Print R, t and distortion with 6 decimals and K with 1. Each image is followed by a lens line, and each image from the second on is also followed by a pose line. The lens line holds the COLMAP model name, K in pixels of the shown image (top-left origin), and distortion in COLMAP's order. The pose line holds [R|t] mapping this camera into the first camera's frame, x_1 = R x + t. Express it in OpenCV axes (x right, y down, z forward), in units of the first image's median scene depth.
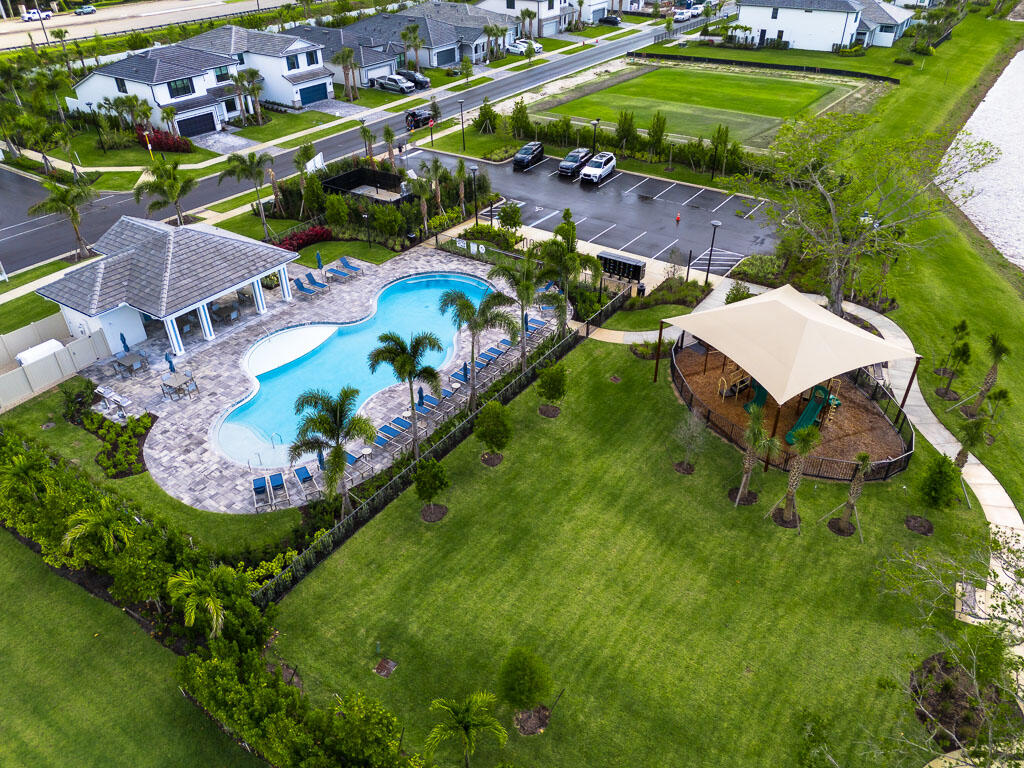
lens RADIAL K [[753.4, 0, 512.0], [0, 753.4, 384.0], [0, 0, 1]] dist [0.058929, -0.048358]
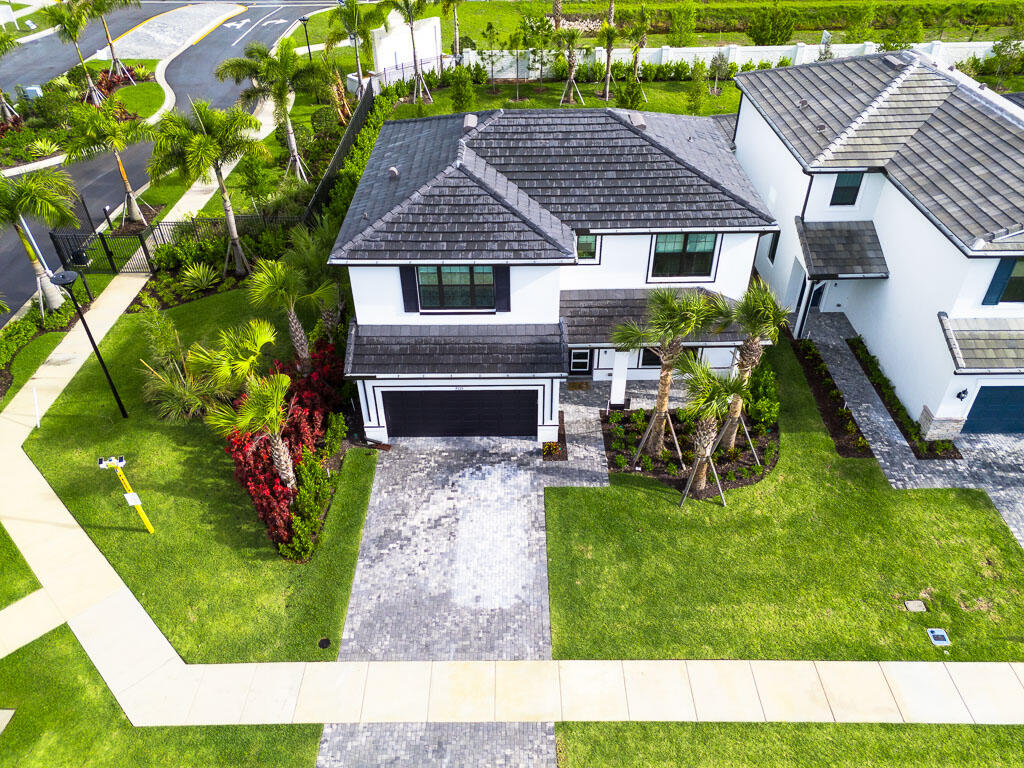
lens RADIAL K [[753.4, 0, 512.0], [0, 753.4, 384.0], [0, 0, 1]] dist [0.058929, -0.048358]
pose [[0.552717, 0.505849, -0.662284, -0.322542], [-0.456675, 0.848609, 0.267039, -0.606687], [0.697102, 0.154851, 0.700050, 1.160335]]
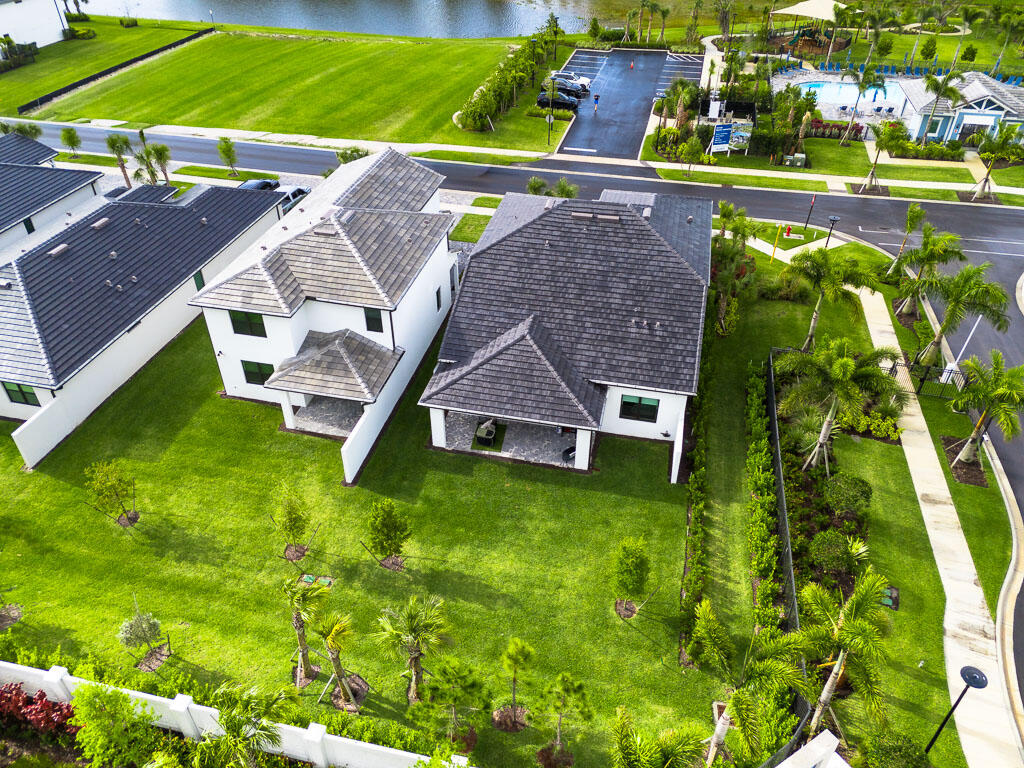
lens RADIAL K [[753.4, 0, 512.0], [0, 753.4, 384.0], [0, 0, 1]] dist [0.058929, -0.048358]
pose [[-0.360997, -0.552213, 0.751493, -1.247373], [0.518765, 0.550734, 0.653892, -1.042512], [-0.774961, 0.625901, 0.087656, 1.546393]]
